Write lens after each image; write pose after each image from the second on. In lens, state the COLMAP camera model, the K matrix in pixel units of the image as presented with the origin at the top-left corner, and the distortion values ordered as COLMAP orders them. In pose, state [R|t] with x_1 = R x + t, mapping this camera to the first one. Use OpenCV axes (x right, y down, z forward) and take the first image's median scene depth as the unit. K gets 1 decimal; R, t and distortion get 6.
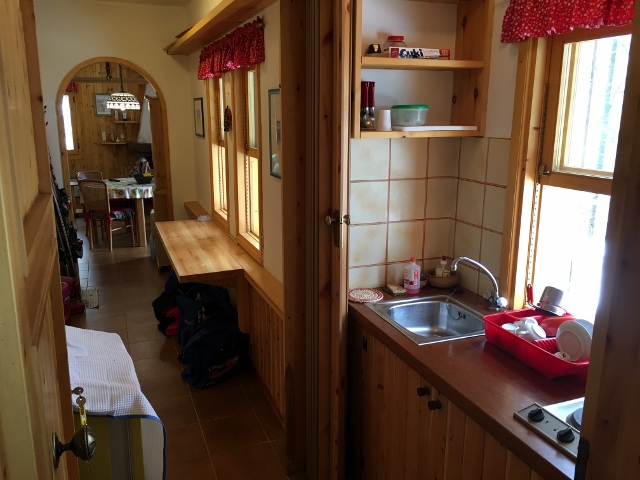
lens RADIAL K [[545.8, 0, 318.5], [0, 545.8, 236.1], [0, 0, 1]] dist [0.073821, -0.096807]
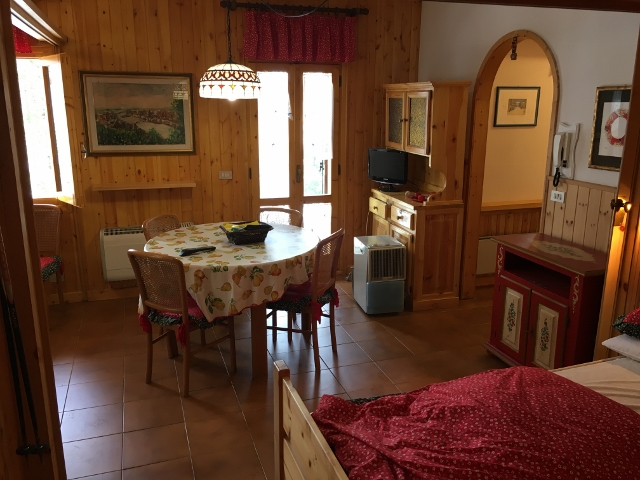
lens RADIAL K [[545.8, 0, 323.8], [0, 545.8, 238.1], [0, 0, 1]] dist [0.073821, -0.096807]
pose [[0.047312, -0.239462, 0.969752, -0.609469], [0.220441, 0.949406, 0.223683, -0.143498], [-0.974252, 0.203190, 0.097705, 0.637511]]
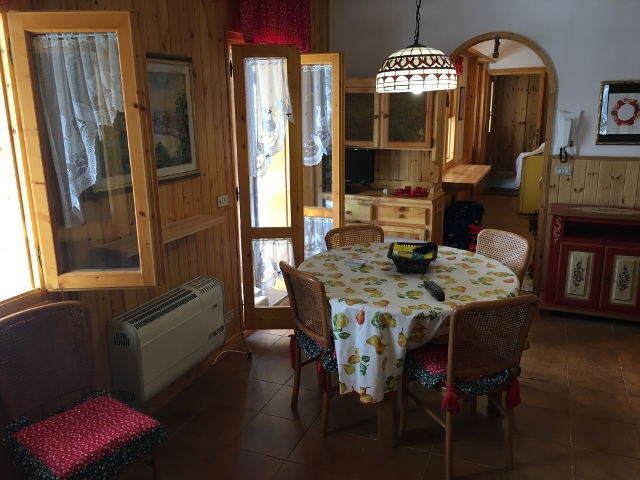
lens RADIAL K [[545.8, 0, 322.3], [0, 545.8, 235.5], [0, 0, 1]] dist [0.073821, -0.096807]
pose [[-0.723494, -0.158469, 0.671896, -0.414645], [0.166271, 0.904641, 0.392402, -0.213794], [-0.670008, 0.395618, -0.628153, 0.944443]]
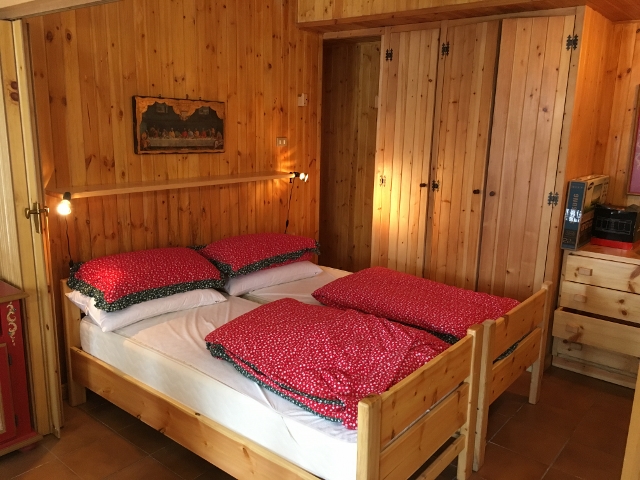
lens RADIAL K [[545.8, 0, 319.4], [0, 545.8, 238.4], [0, 0, 1]] dist [0.073821, -0.096807]
pose [[-0.875807, 0.083341, -0.475412, -0.330140], [-0.130767, 0.907170, 0.399928, -0.179412], [0.464609, 0.412428, -0.783608, 0.796683]]
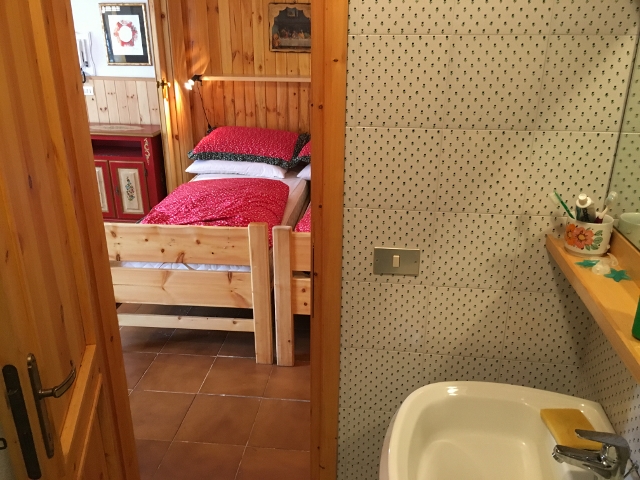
lens RADIAL K [[545.8, 0, 319.9], [0, 545.8, 237.4], [0, 0, 1]] dist [0.073821, -0.096807]
pose [[-0.881635, -0.175385, 0.438132, -0.646376], [0.101055, 0.836688, 0.538276, -0.182642], [-0.460985, 0.518839, -0.719930, 0.826181]]
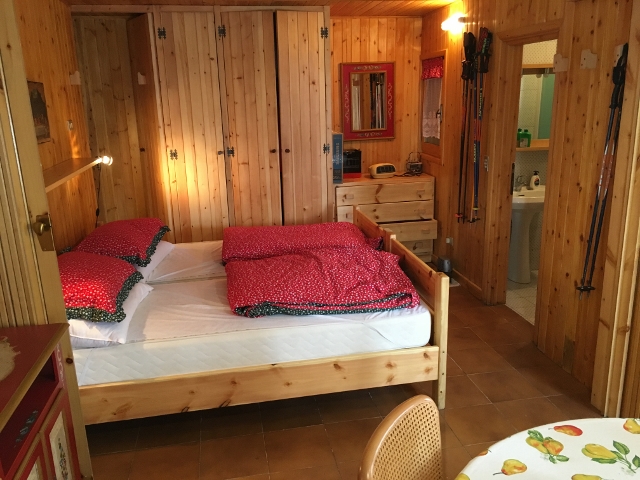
lens RADIAL K [[545.8, 0, 319.1], [0, 545.8, 237.9], [0, 0, 1]] dist [0.073821, -0.096807]
pose [[-0.193794, 0.257196, -0.946728, -0.153941], [-0.195177, 0.935624, 0.294131, -0.146838], [0.961431, 0.241781, -0.131119, 0.653057]]
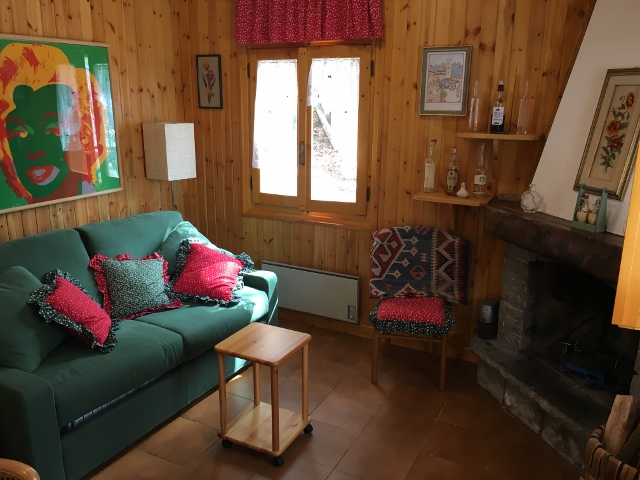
lens RADIAL K [[545.8, 0, 320.9], [0, 545.8, 237.5], [0, 0, 1]] dist [0.073821, -0.096807]
pose [[0.658930, 0.191131, -0.727516, -0.184331], [-0.179115, 0.979228, 0.095031, -0.166496], [0.730567, 0.067690, 0.679477, 0.738502]]
